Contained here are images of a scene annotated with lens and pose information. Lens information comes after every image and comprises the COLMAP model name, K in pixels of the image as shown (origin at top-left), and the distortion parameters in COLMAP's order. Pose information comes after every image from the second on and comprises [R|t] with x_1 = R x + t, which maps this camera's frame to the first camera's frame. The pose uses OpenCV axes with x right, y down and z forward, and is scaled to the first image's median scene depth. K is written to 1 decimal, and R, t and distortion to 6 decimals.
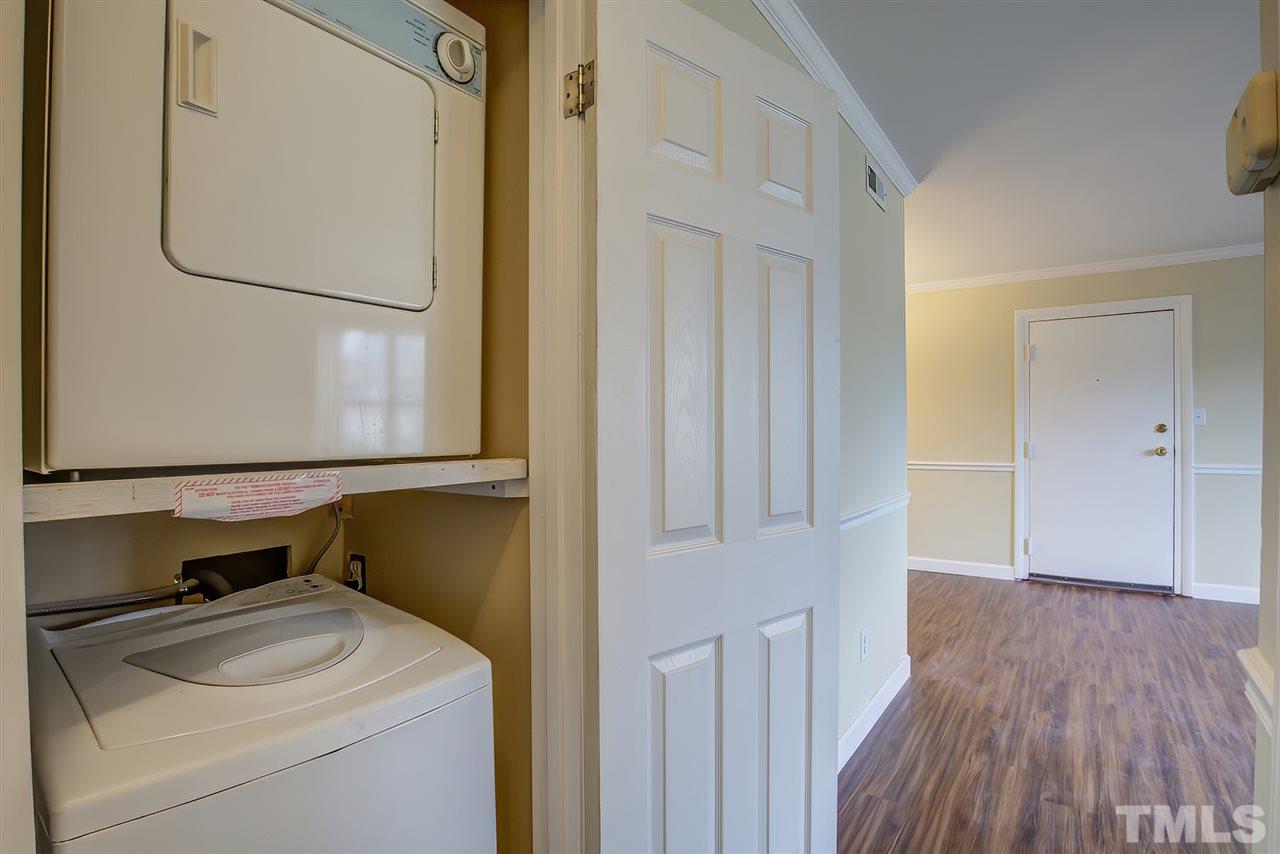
lens RADIAL K [[697.6, 0, 558.8], [0, 697.6, 433.9], [0, 0, 1]] dist [-0.004276, -0.002582]
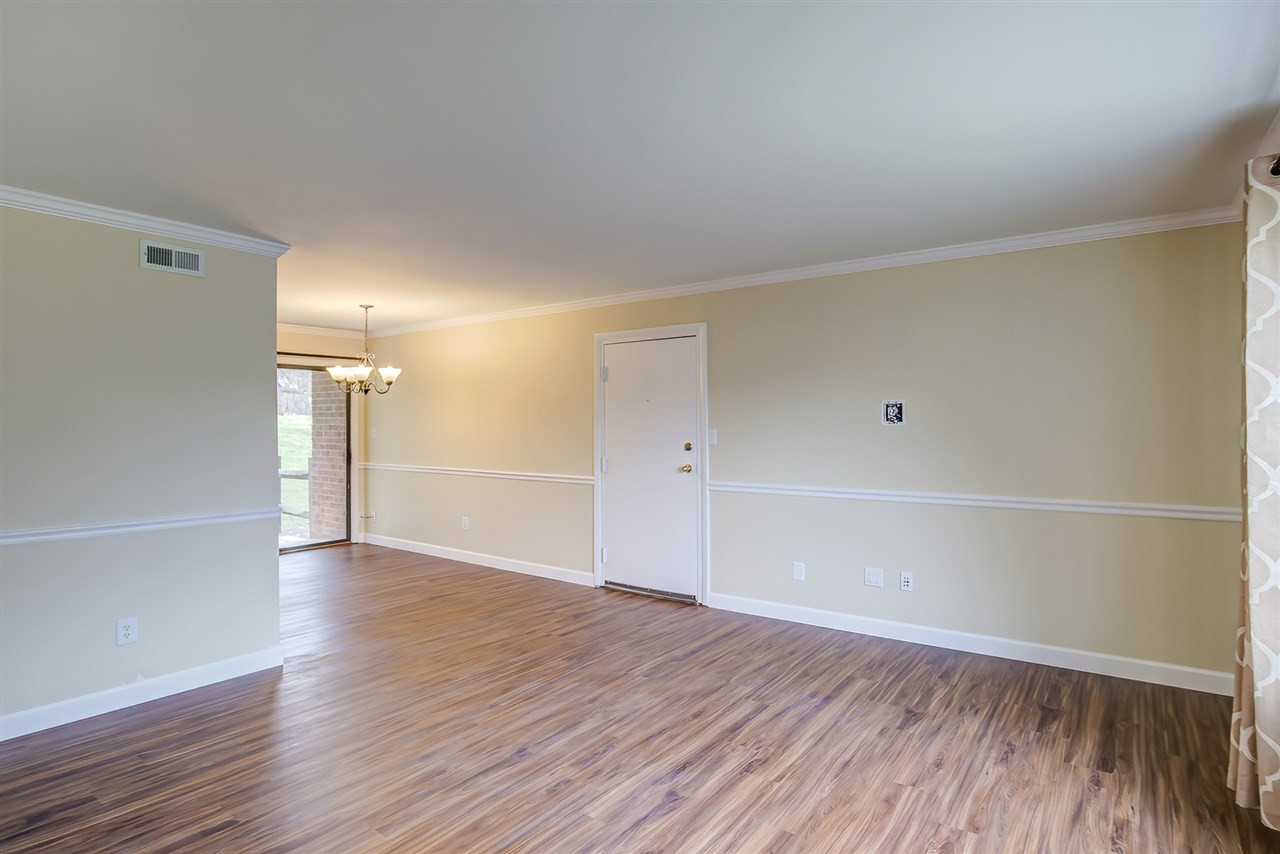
lens RADIAL K [[723.5, 0, 594.8], [0, 723.5, 427.8], [0, 0, 1]] dist [-0.062274, 0.030822]
pose [[0.997241, 0.004080, -0.074114, 0.996032], [-0.003855, 0.999988, 0.003180, -0.049670], [0.074126, -0.002886, 0.997245, -0.137726]]
